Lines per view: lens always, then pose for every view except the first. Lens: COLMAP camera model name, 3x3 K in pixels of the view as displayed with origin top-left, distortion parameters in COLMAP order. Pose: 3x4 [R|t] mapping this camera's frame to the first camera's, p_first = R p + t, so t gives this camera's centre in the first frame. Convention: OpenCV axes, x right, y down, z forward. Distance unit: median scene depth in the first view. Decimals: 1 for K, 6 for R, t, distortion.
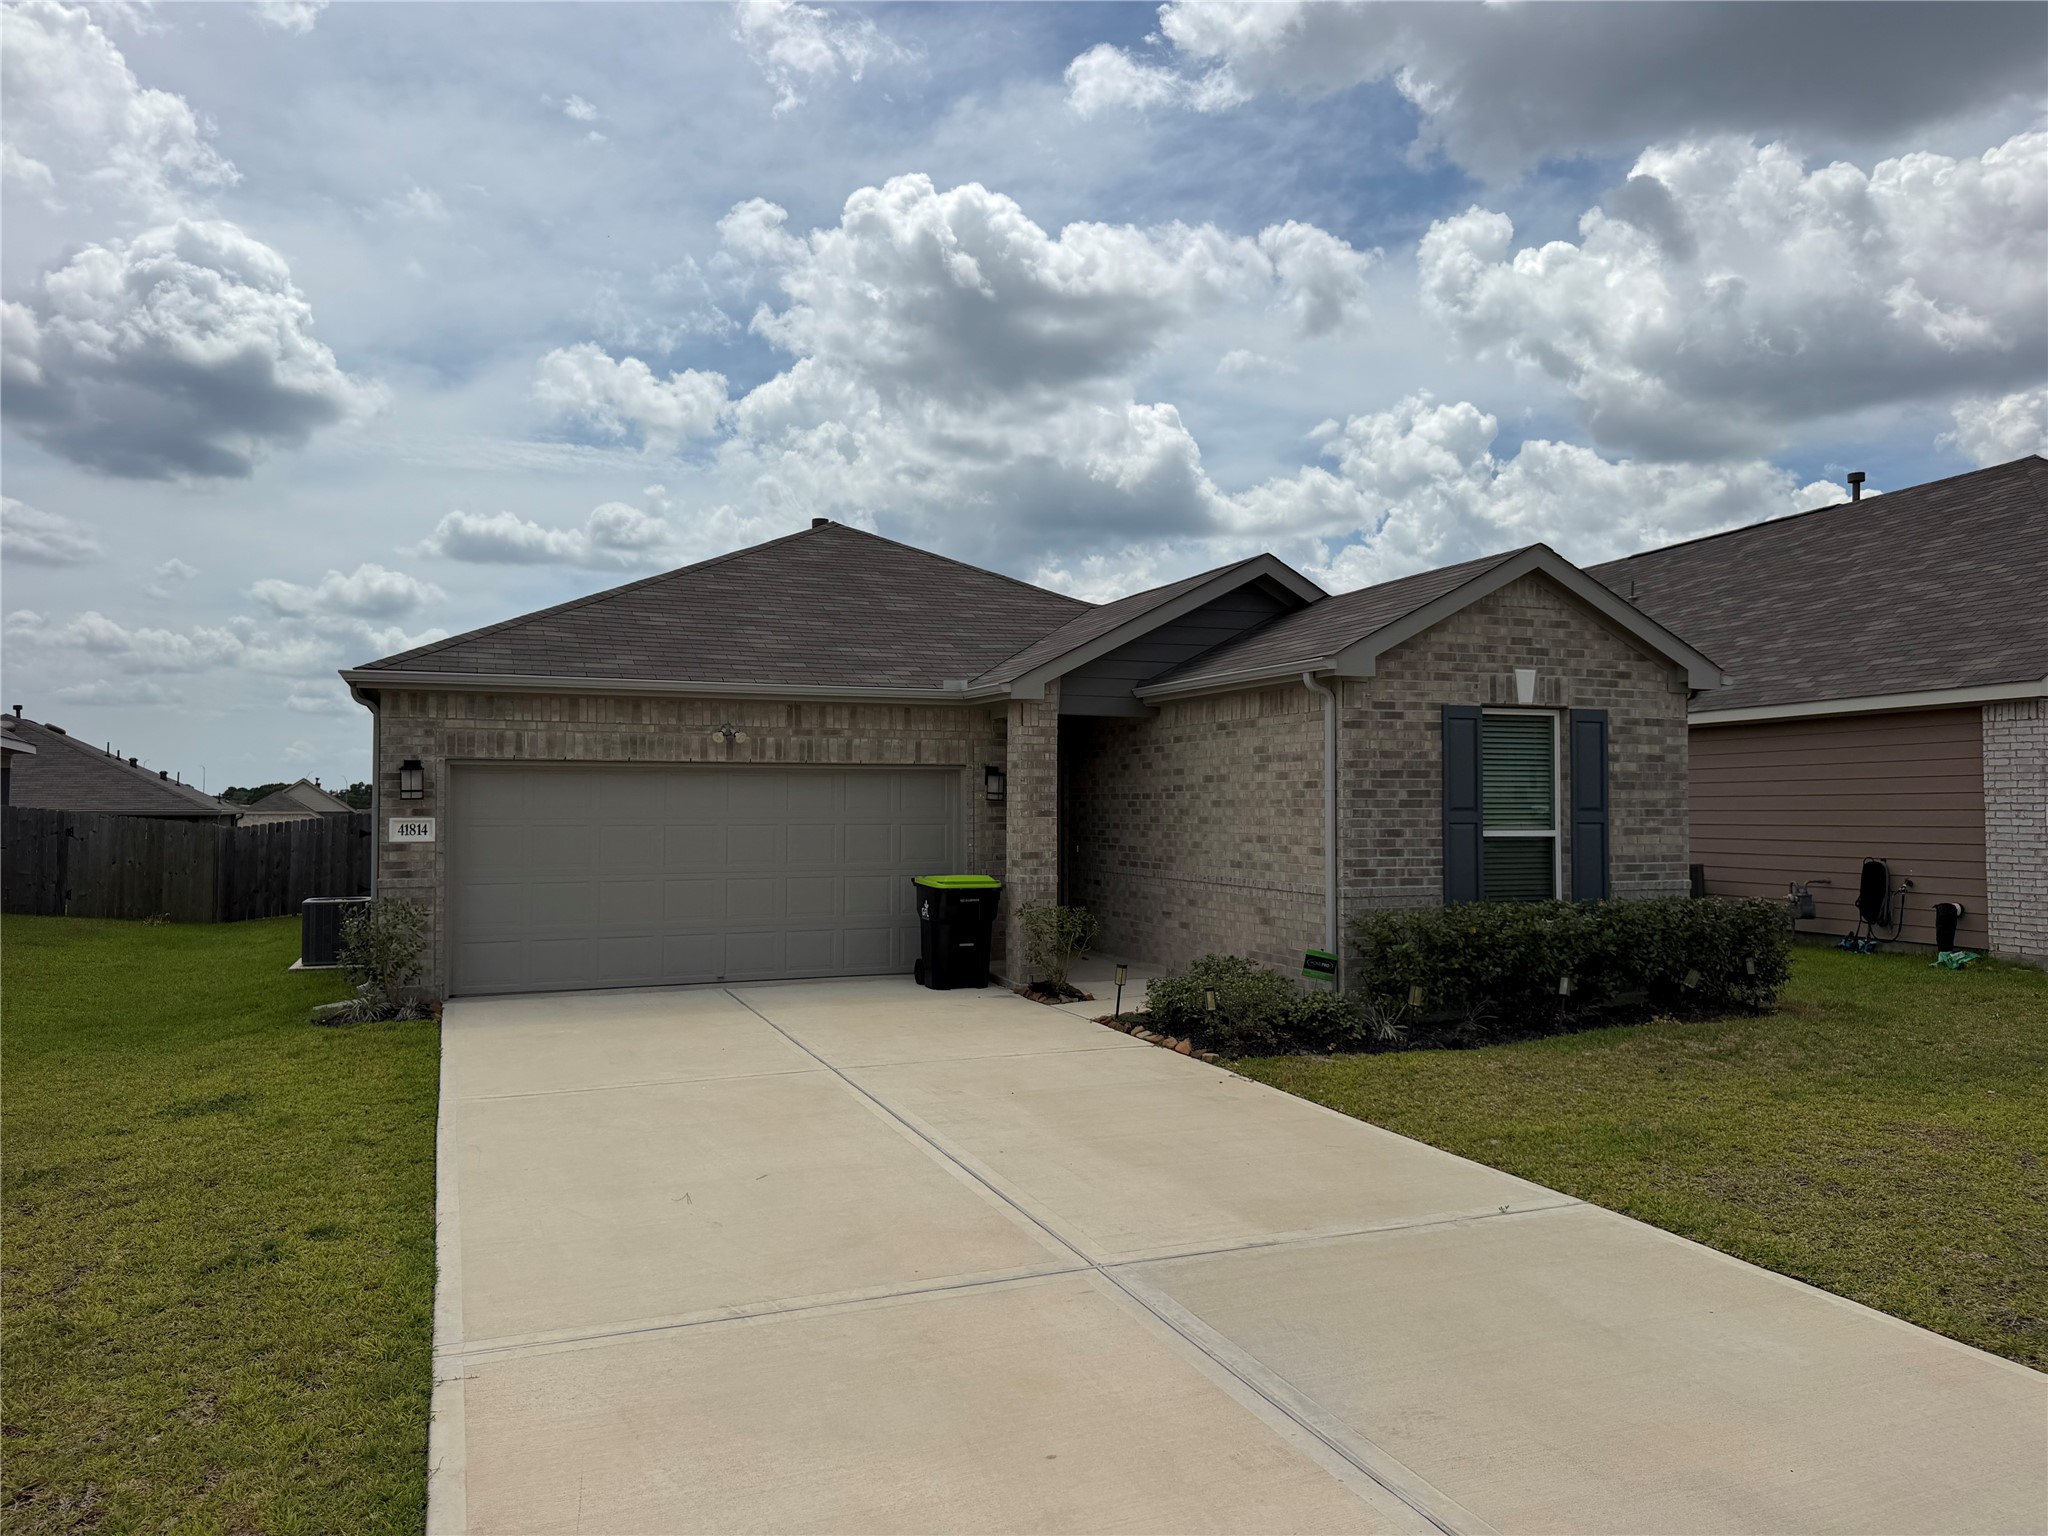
lens RADIAL K [[1426.2, 0, 1032.9], [0, 1426.2, 760.7], [0, 0, 1]] dist [0.089714, -0.115905]
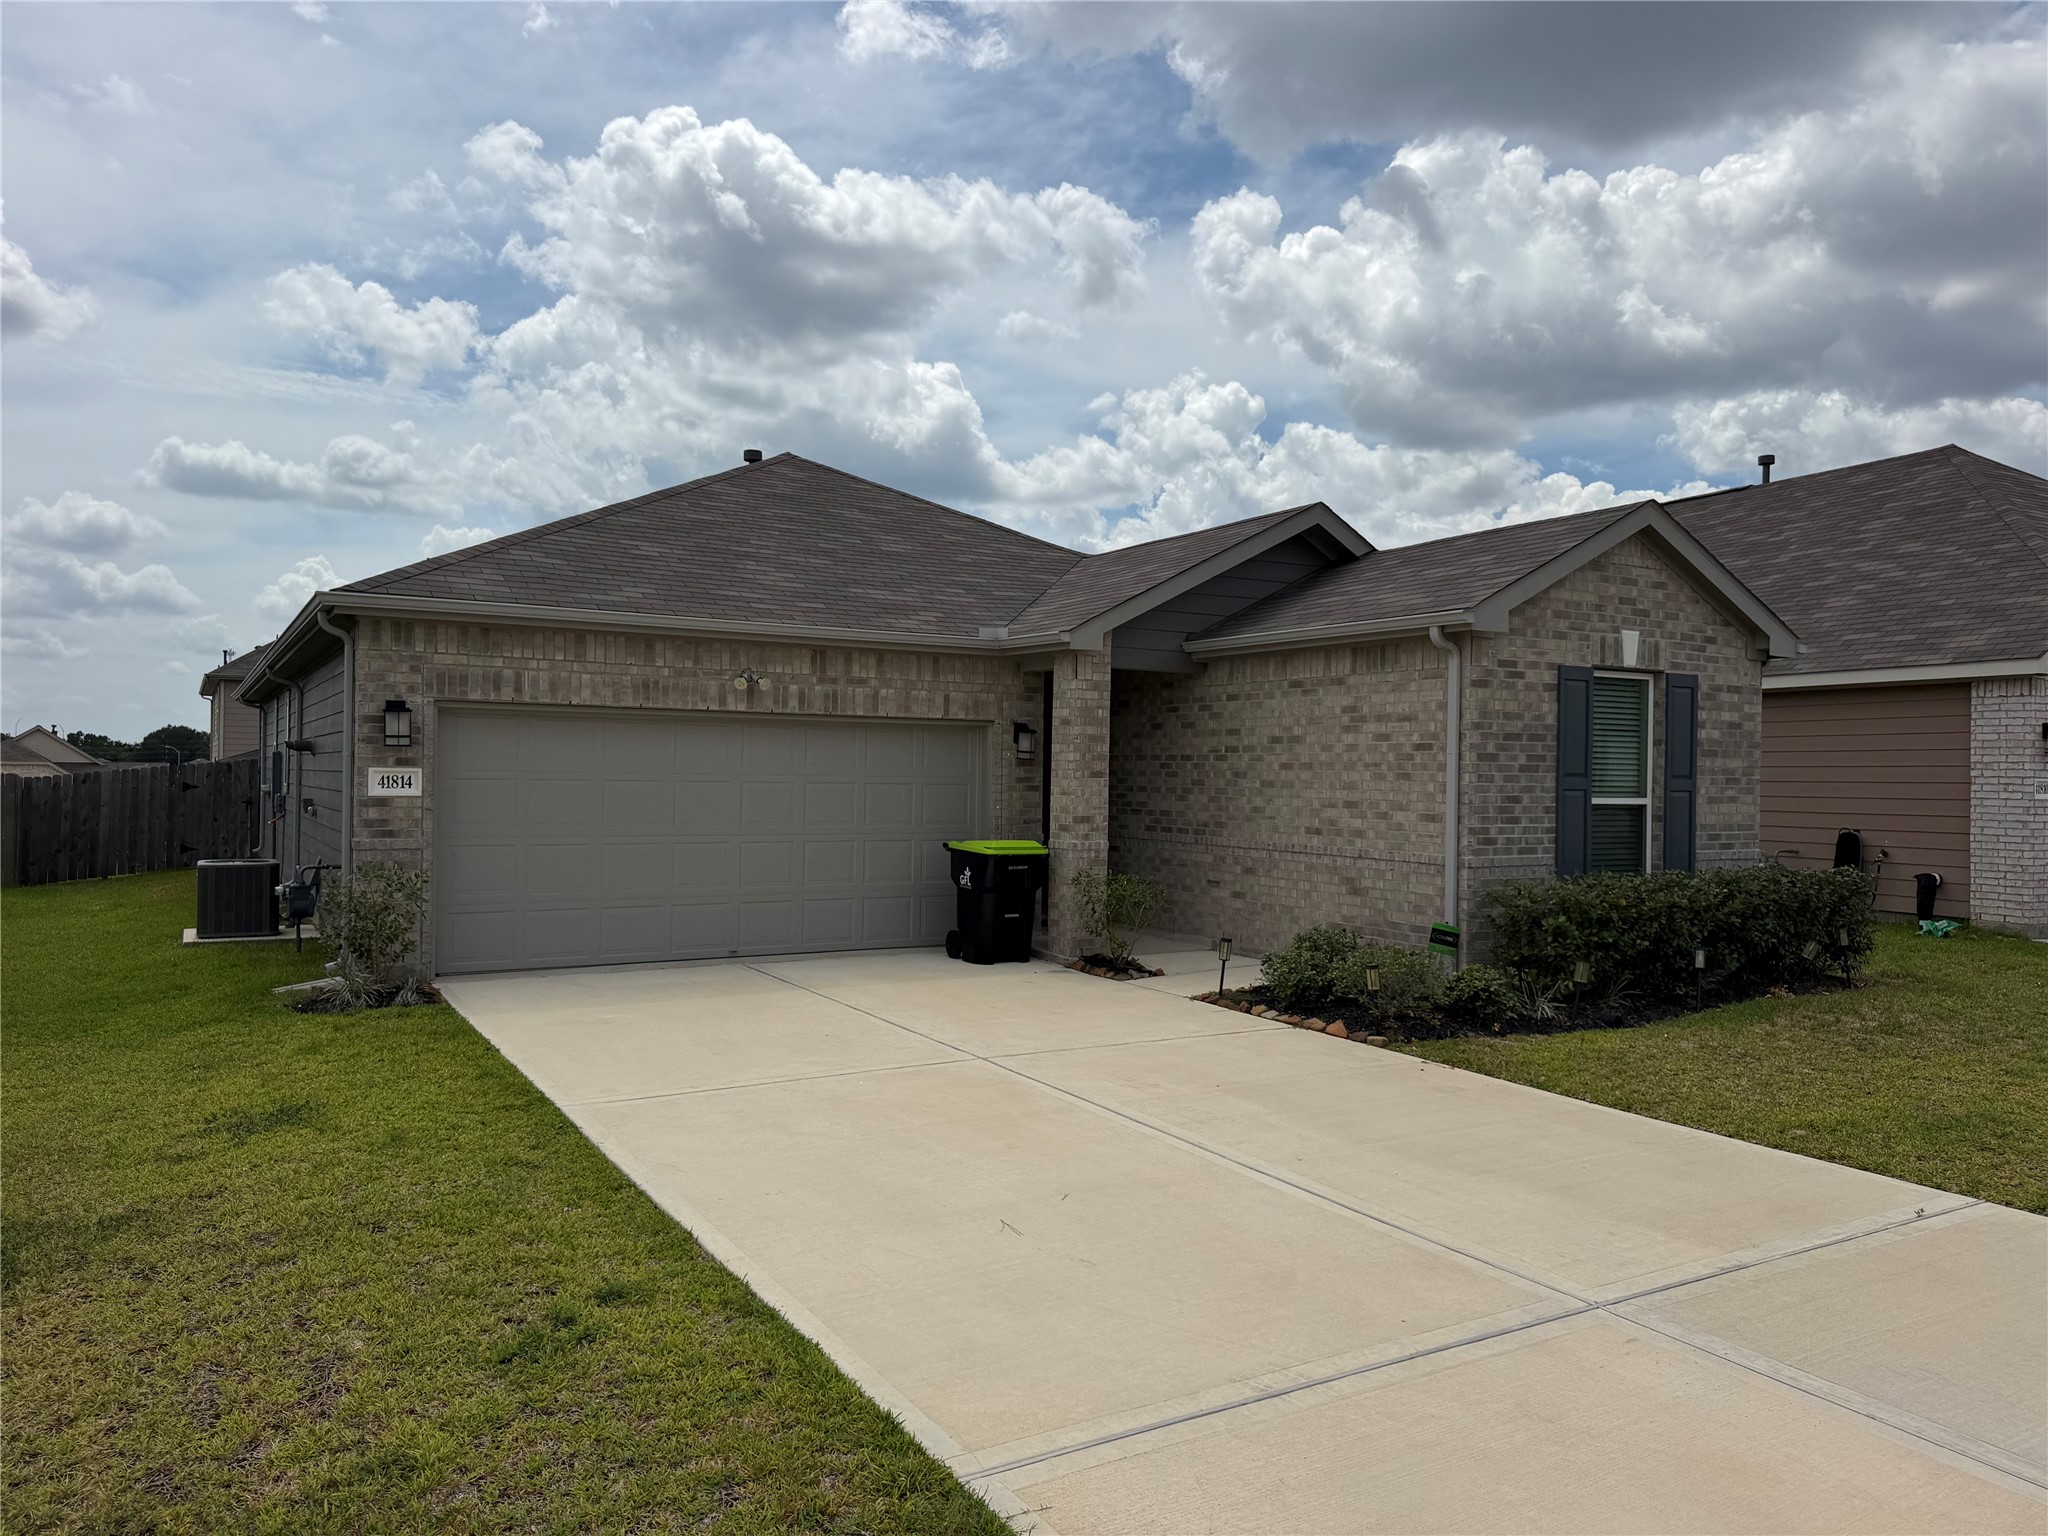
lens RADIAL K [[1430.7, 0, 1015.6], [0, 1430.7, 776.3], [0, 0, 1]] dist [0.089134, -0.130222]
pose [[0.988598, 0.013991, 0.149929, -0.179754], [-0.019256, 0.999246, 0.033723, 0.007839], [-0.149344, -0.036226, 0.988121, 0.089191]]
